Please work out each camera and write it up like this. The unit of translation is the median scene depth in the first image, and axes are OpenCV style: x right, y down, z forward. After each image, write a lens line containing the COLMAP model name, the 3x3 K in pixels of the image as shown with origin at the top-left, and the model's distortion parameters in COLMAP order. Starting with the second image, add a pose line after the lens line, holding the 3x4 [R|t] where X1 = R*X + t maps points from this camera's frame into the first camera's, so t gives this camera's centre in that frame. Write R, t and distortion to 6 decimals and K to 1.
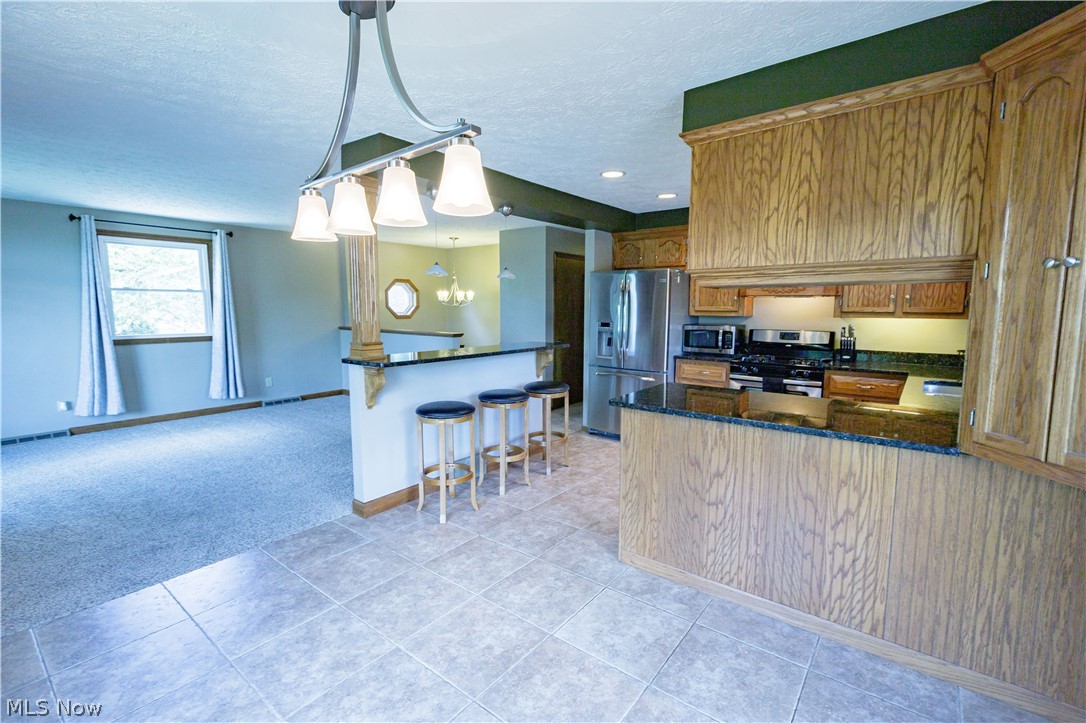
lens RADIAL K [[488.4, 0, 543.0], [0, 488.4, 361.5], [0, 0, 1]] dist [0.001109, 0.000125]
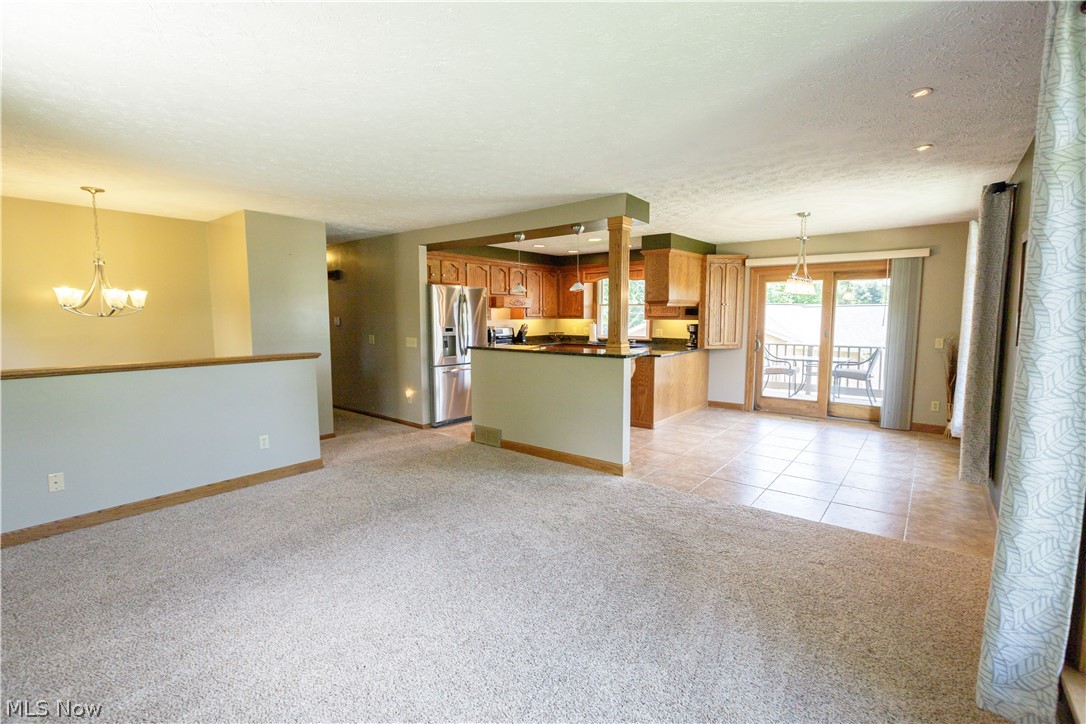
lens RADIAL K [[488.4, 0, 543.0], [0, 488.4, 362.0], [0, 0, 1]] dist [0.001109, 0.000125]
pose [[0.007768, -0.098766, 0.995080, -1.865274], [0.110431, 0.989108, 0.097312, -0.156877], [-0.993853, 0.109131, 0.018591, 1.304776]]
